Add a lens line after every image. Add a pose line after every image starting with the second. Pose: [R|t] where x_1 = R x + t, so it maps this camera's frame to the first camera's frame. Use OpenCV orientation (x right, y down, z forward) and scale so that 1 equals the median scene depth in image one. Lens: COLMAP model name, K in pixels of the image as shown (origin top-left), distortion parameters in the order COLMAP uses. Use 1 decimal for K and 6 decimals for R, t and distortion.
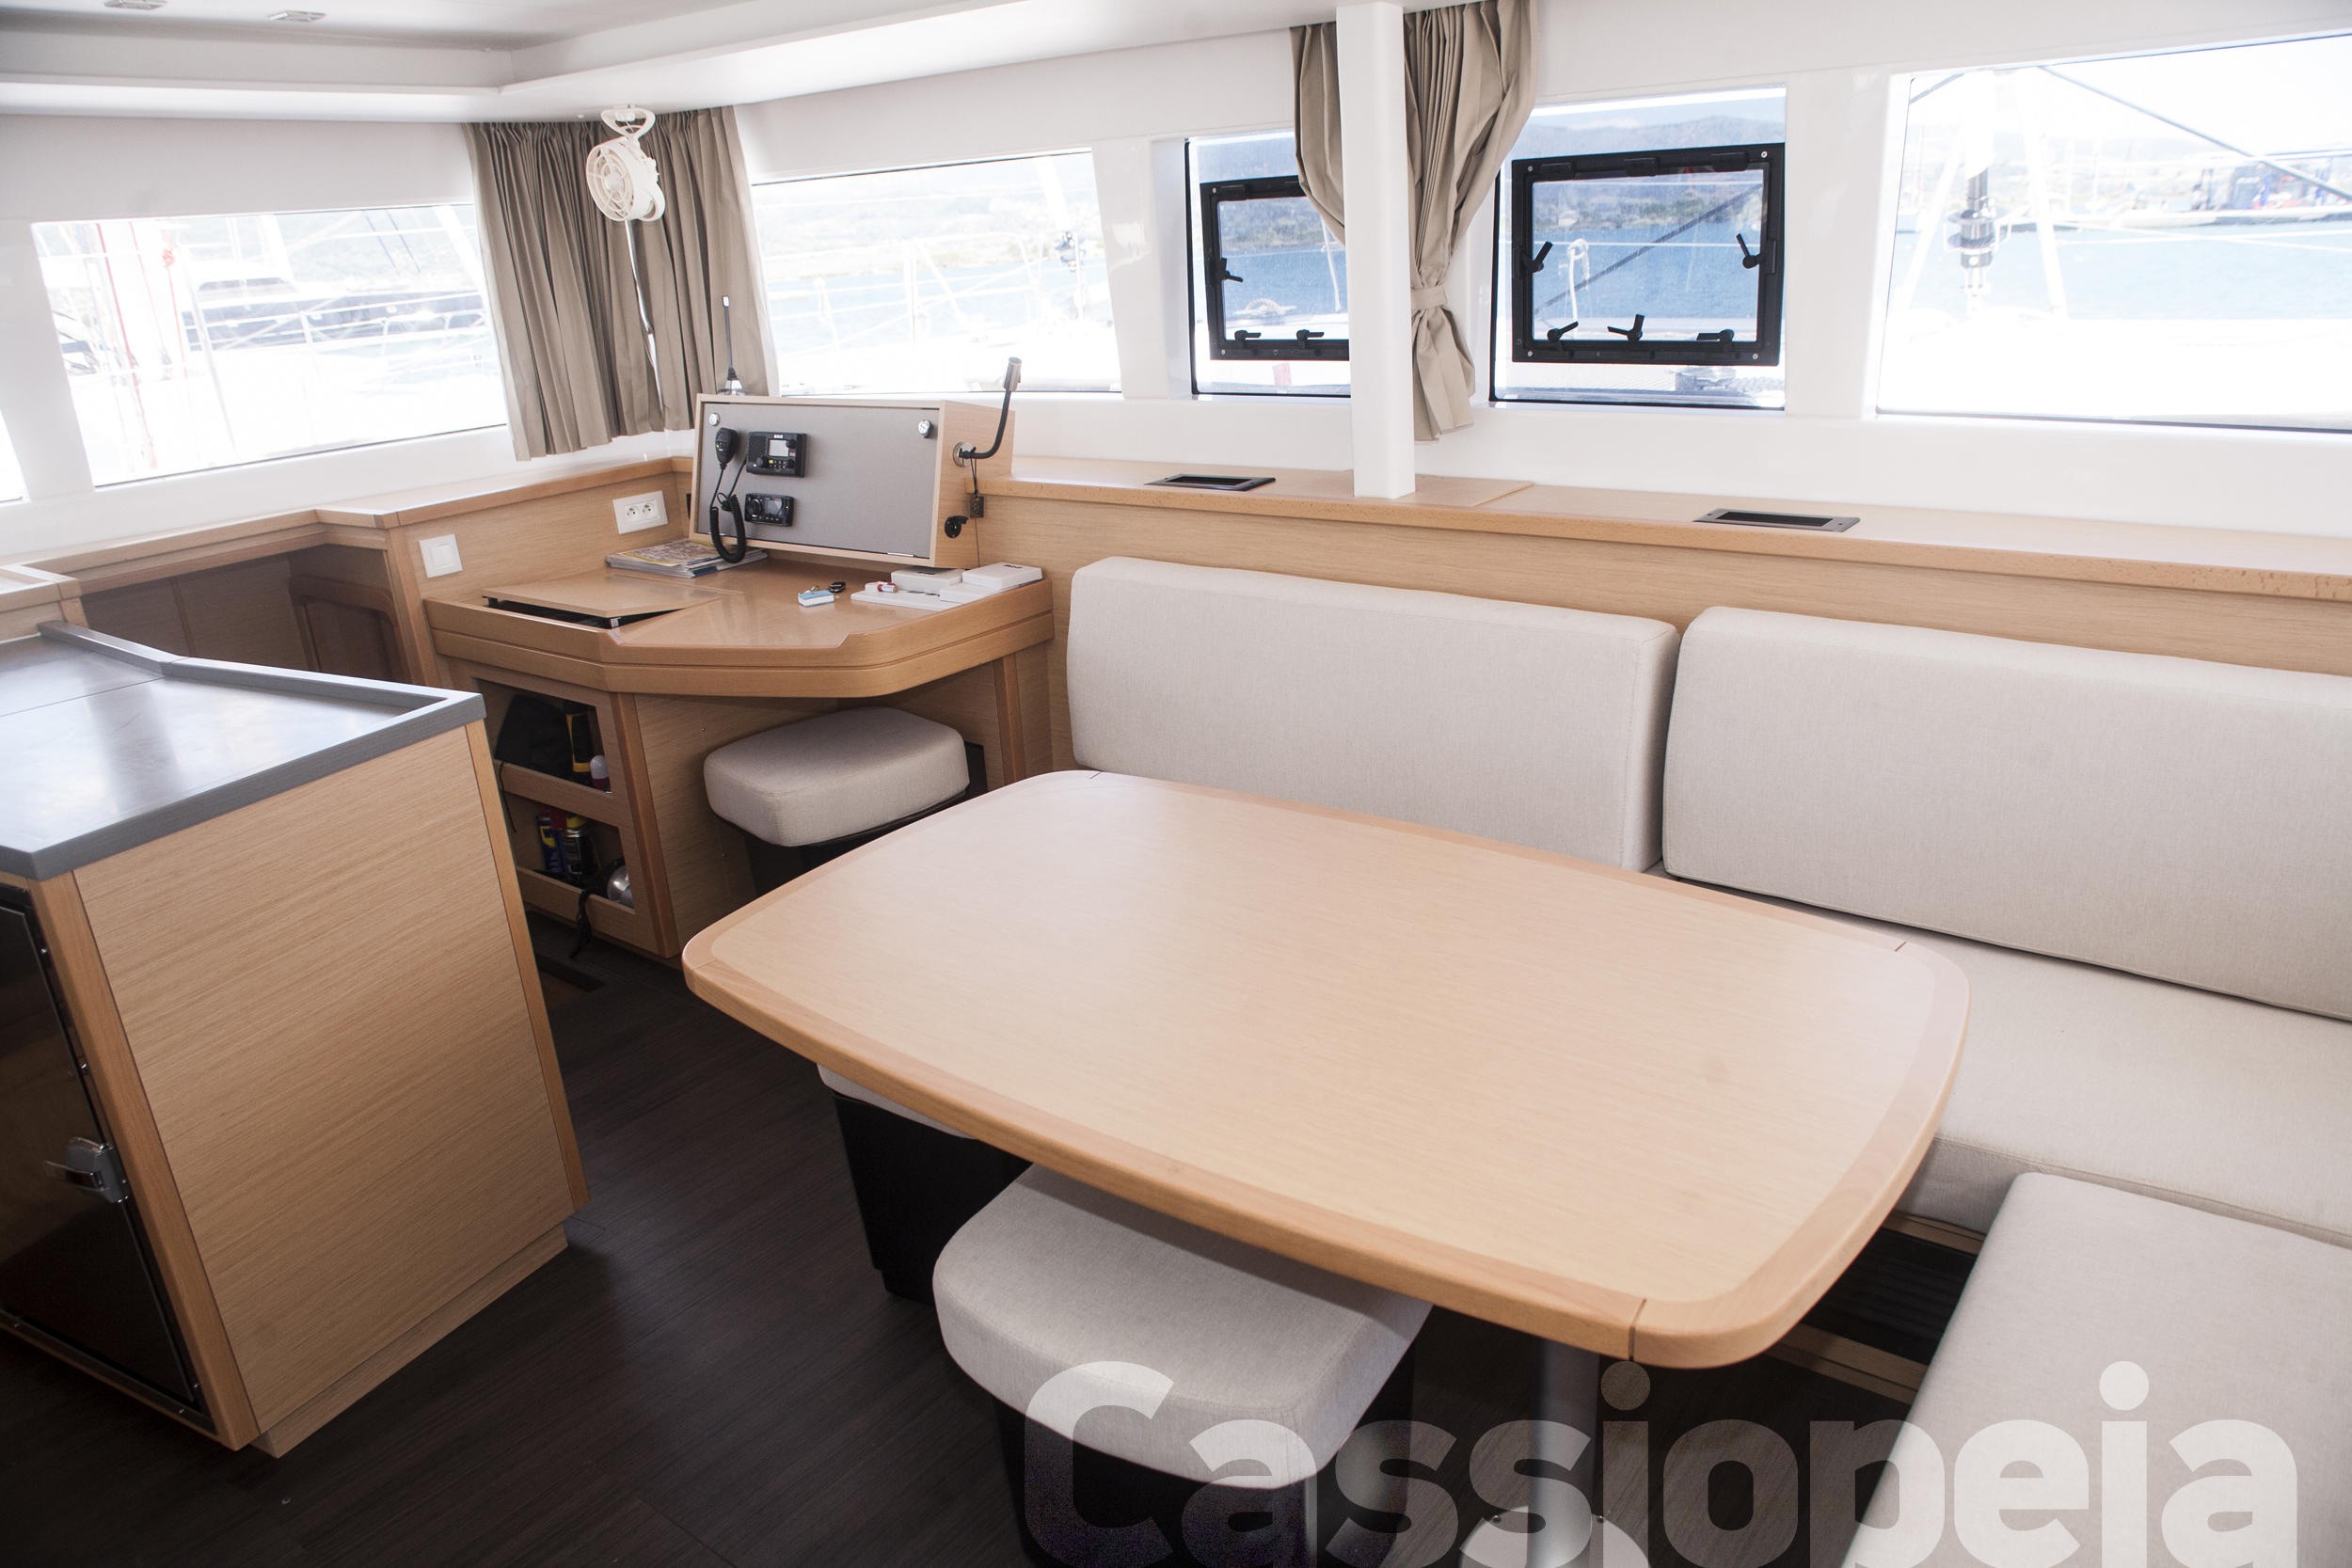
lens RADIAL K [[1601.9, 0, 1177.4], [0, 1601.9, 793.4], [0, 0, 1]] dist [-0.096764, 0.065721]
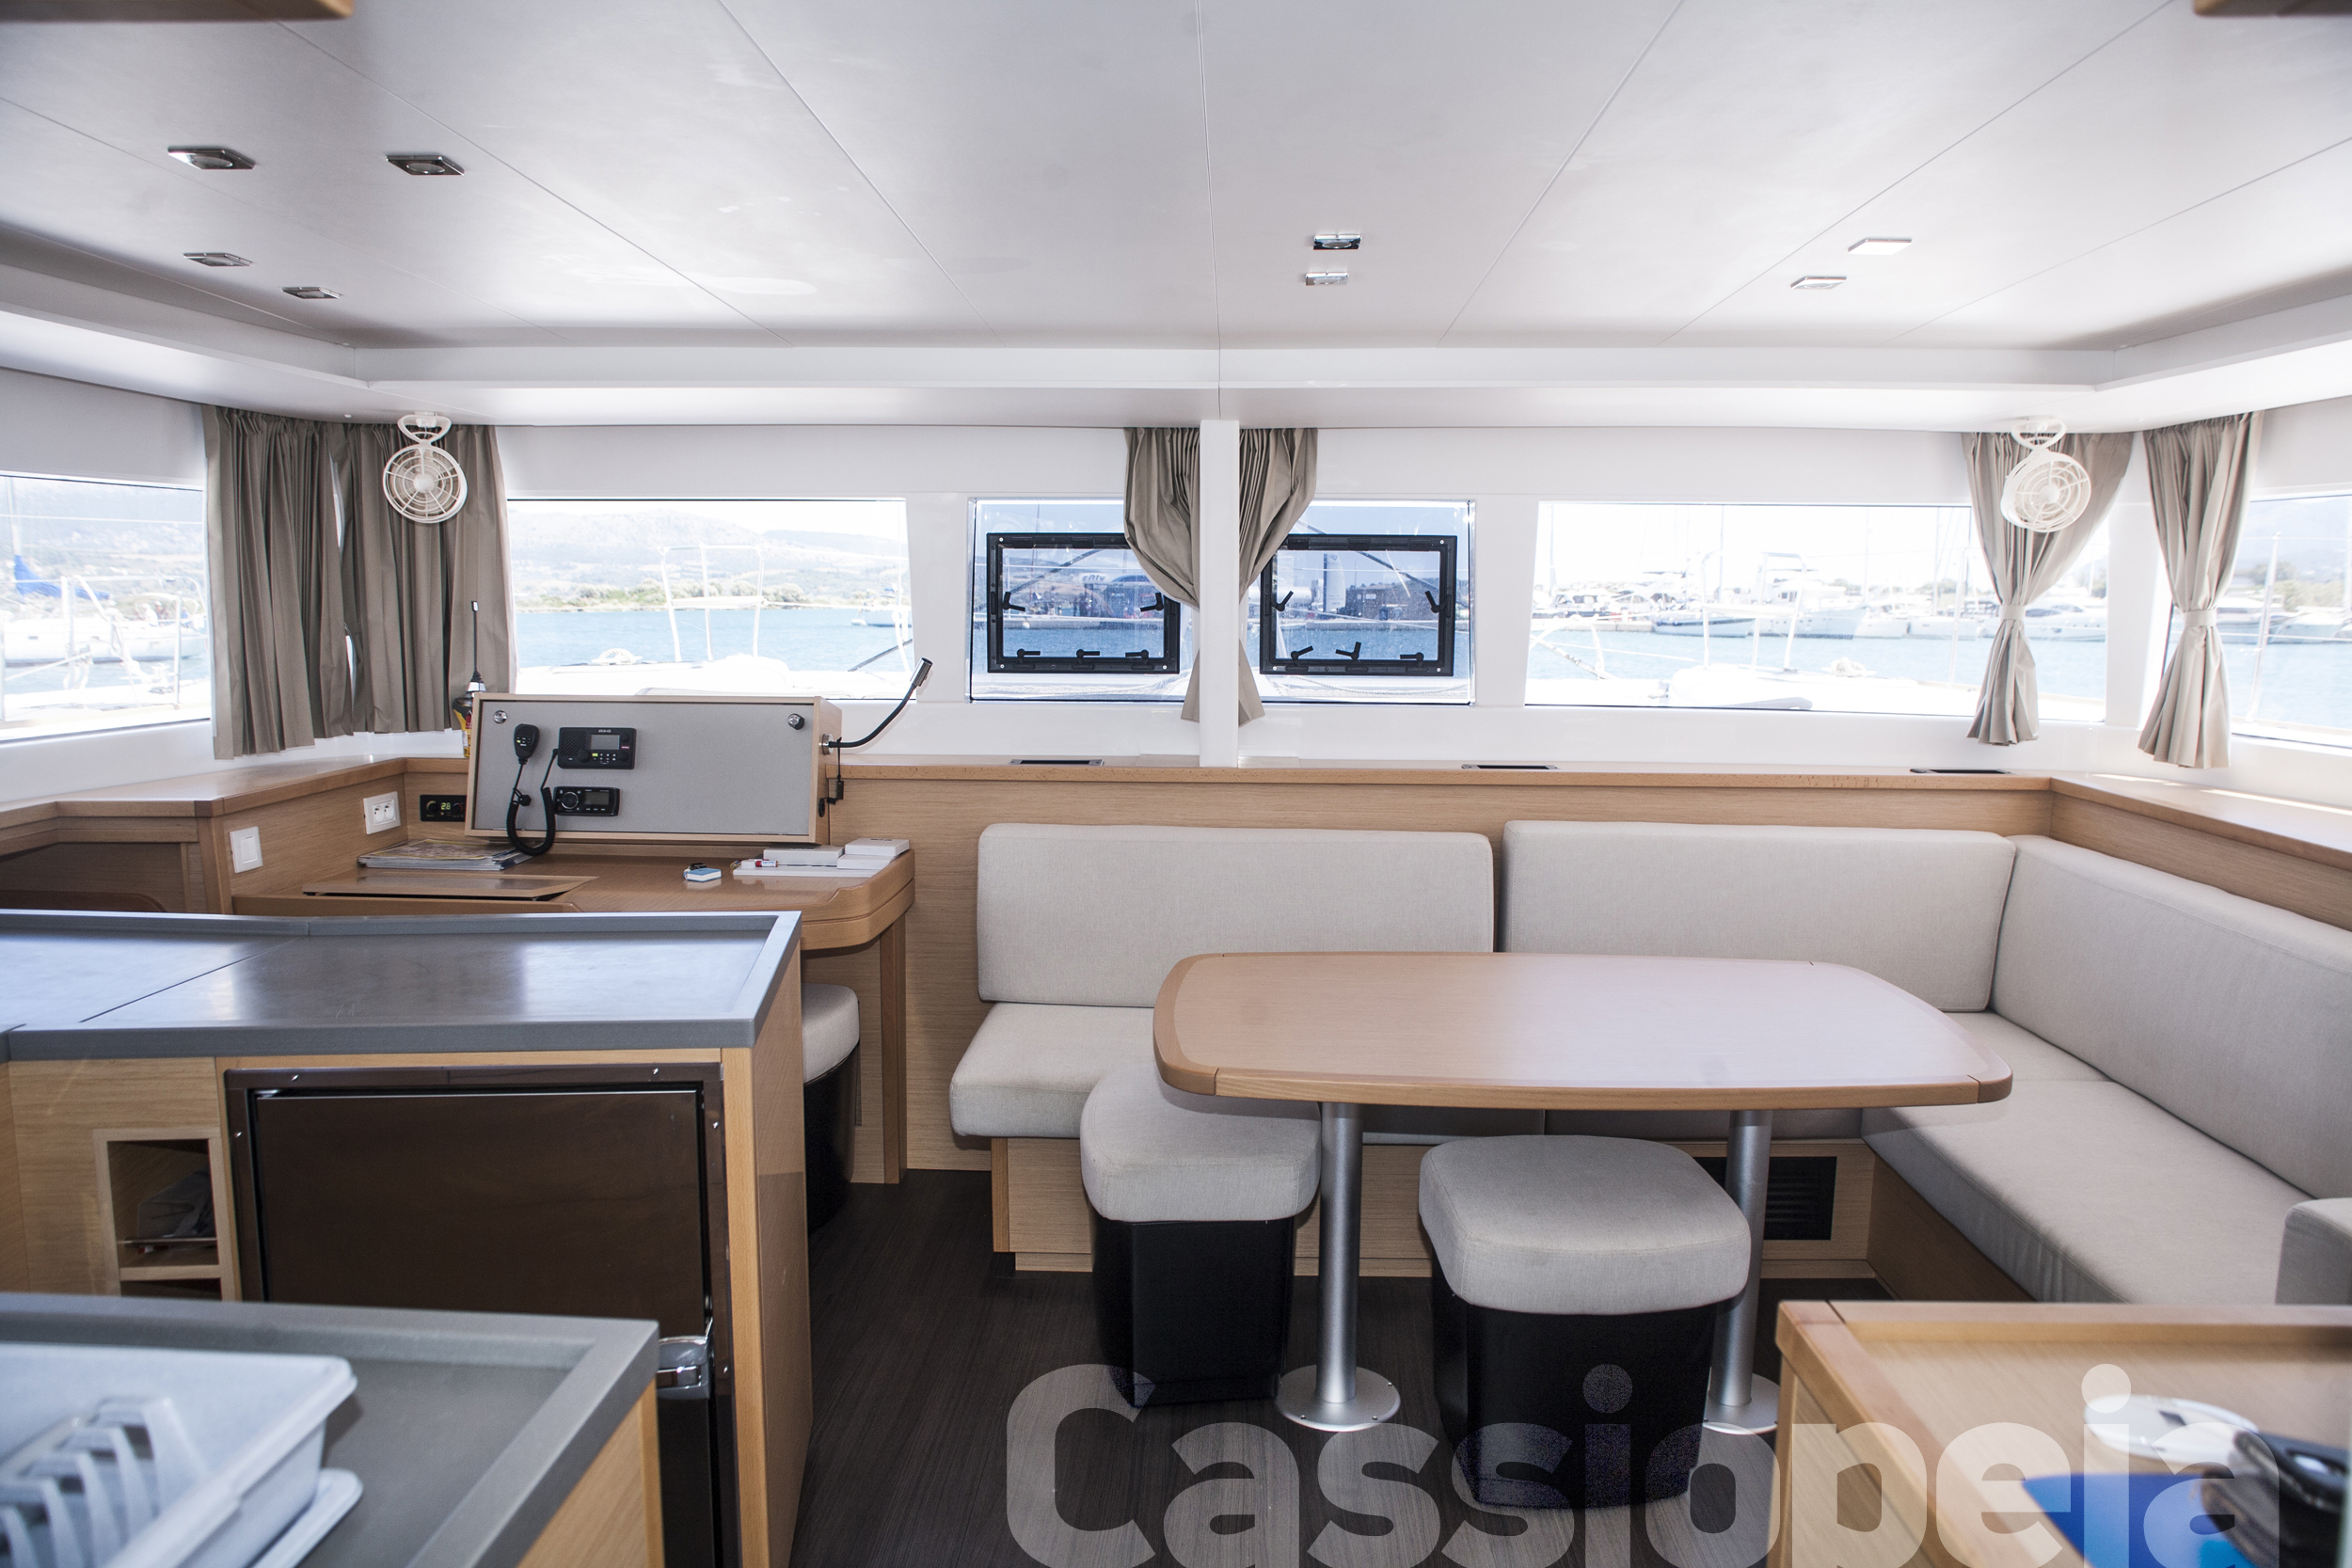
lens RADIAL K [[1601.9, 0, 1177.4], [0, 1601.9, 793.4], [0, 0, 1]] dist [-0.096764, 0.065721]
pose [[0.809154, -0.009832, 0.587514, -0.565204], [0.147805, 0.971117, -0.187313, 0.066513], [-0.568703, 0.238403, 0.787236, -0.025477]]
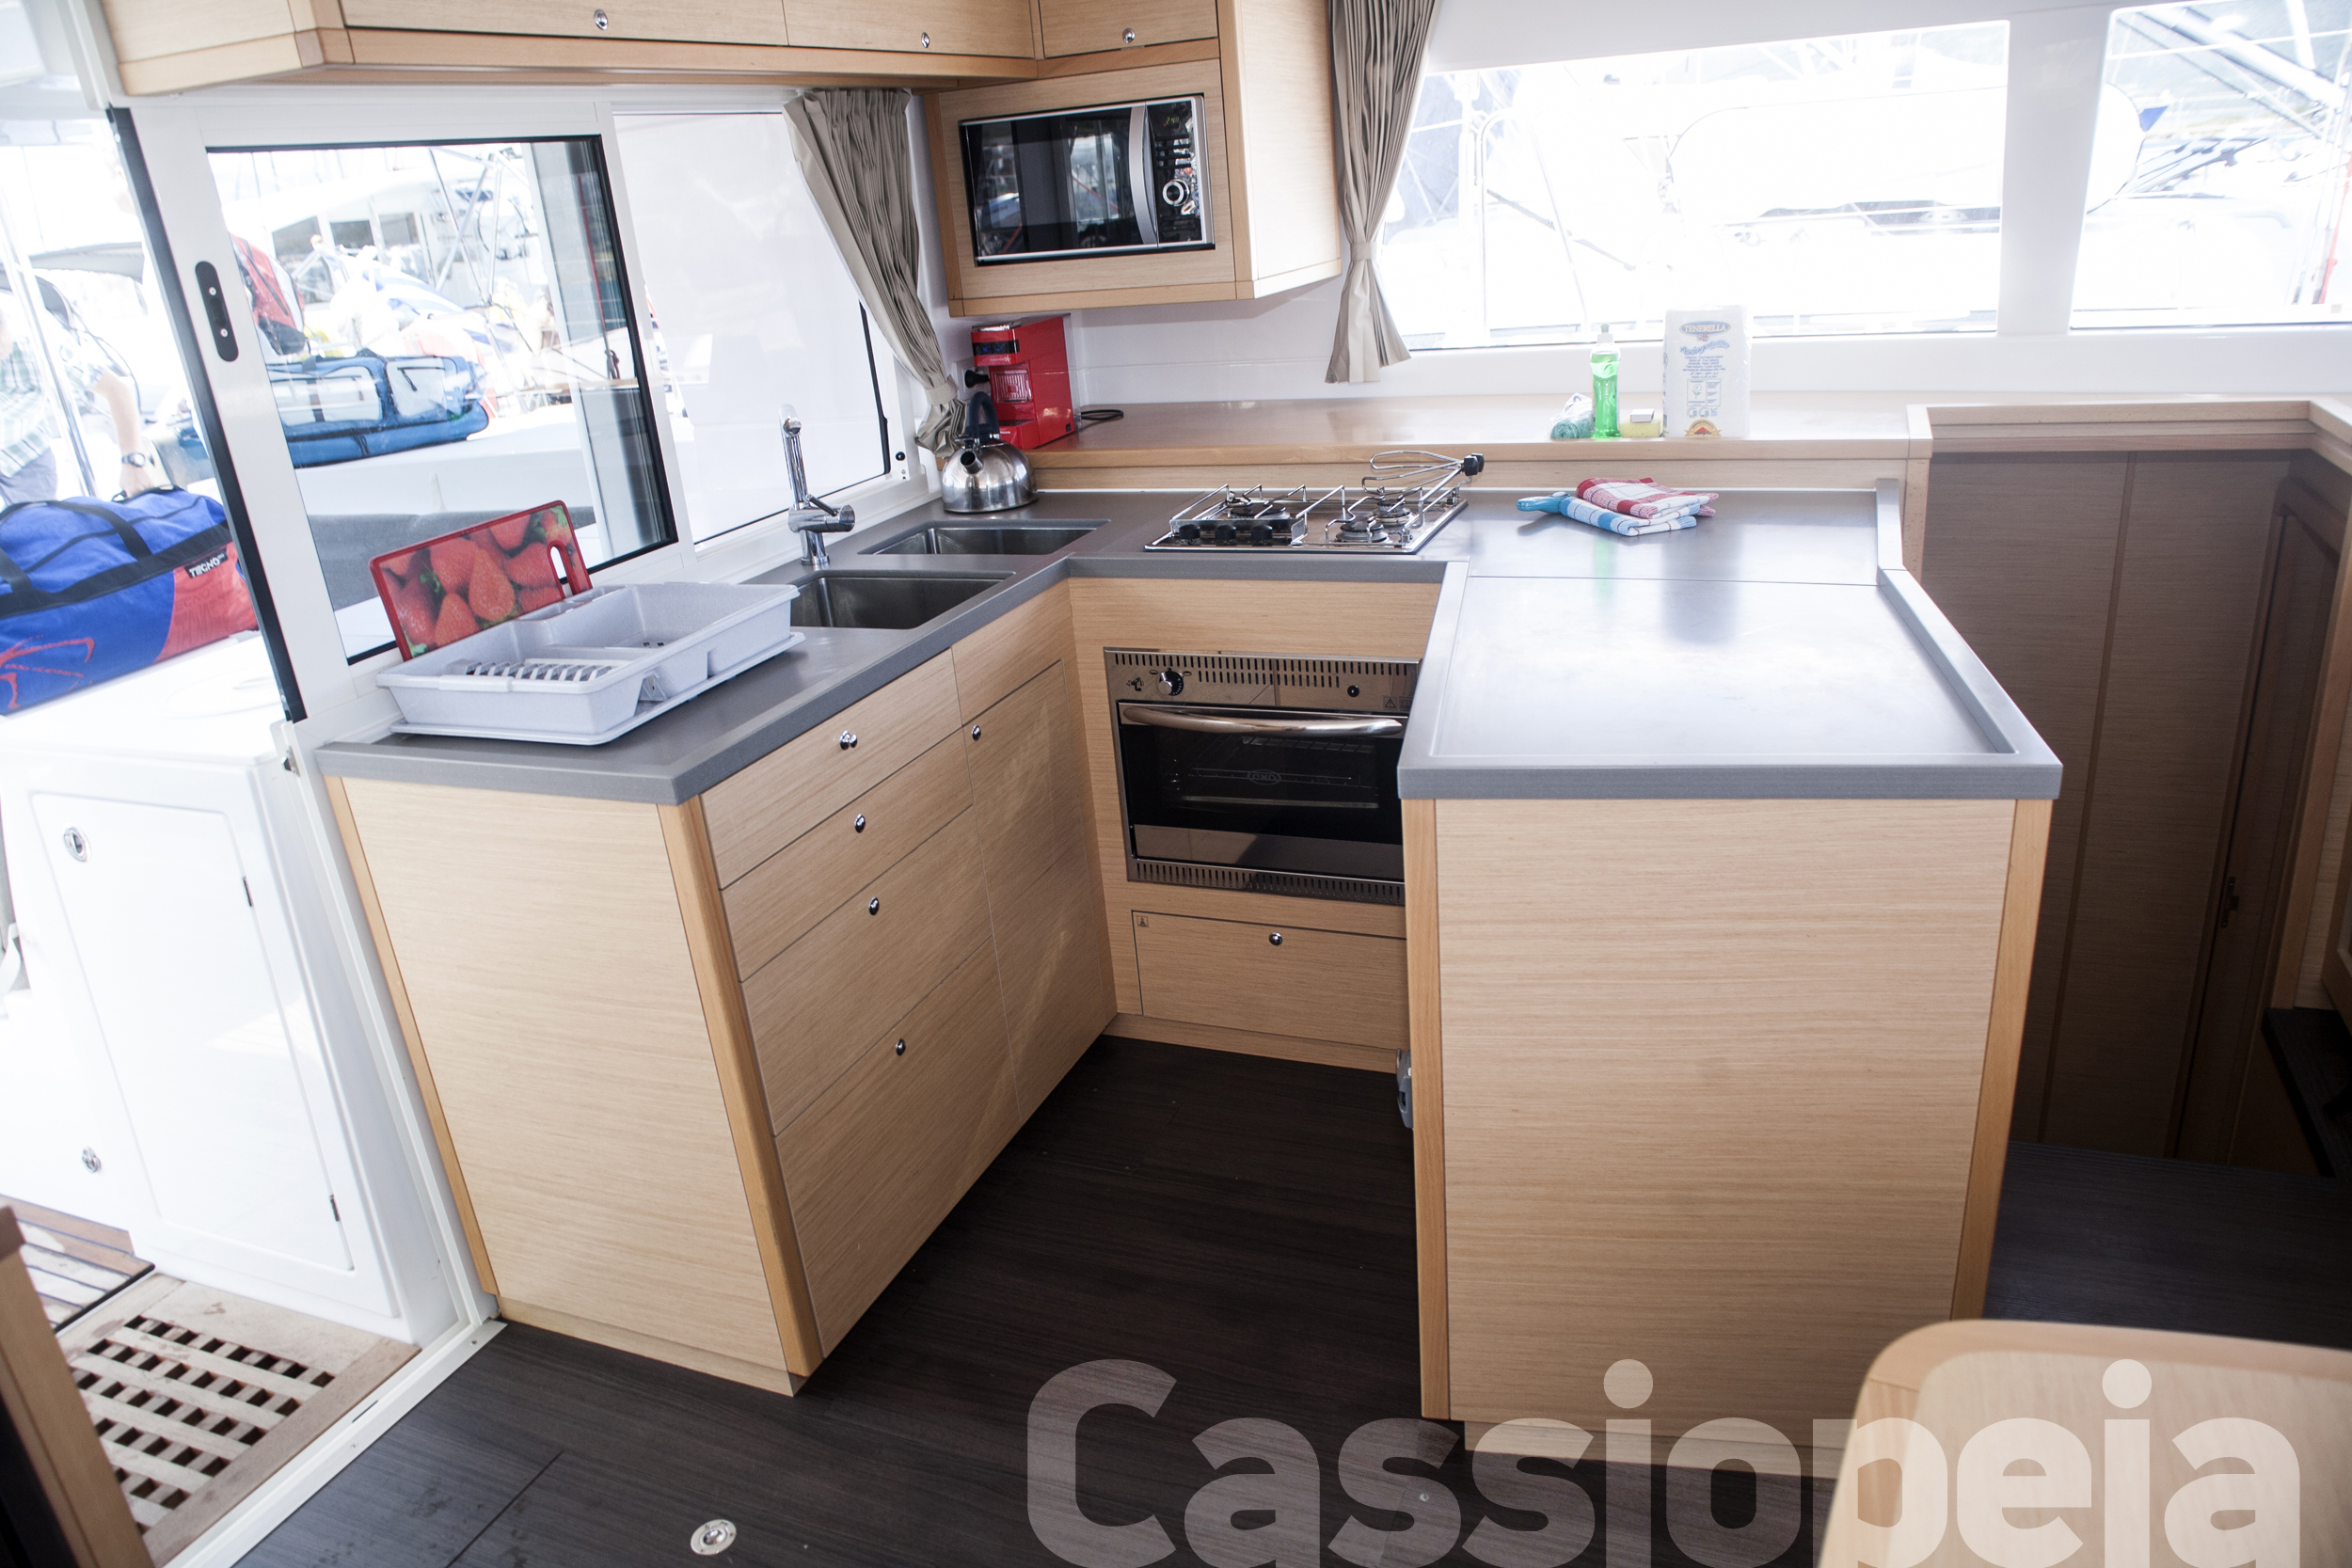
lens RADIAL K [[1601.9, 0, 1177.4], [0, 1601.9, 793.4], [0, 0, 1]] dist [-0.096764, 0.065721]
pose [[0.270251, 0.387227, -0.881487, 0.025218], [-0.266422, 0.909881, 0.318019, -0.103549], [0.925194, 0.148903, 0.349063, 0.275690]]
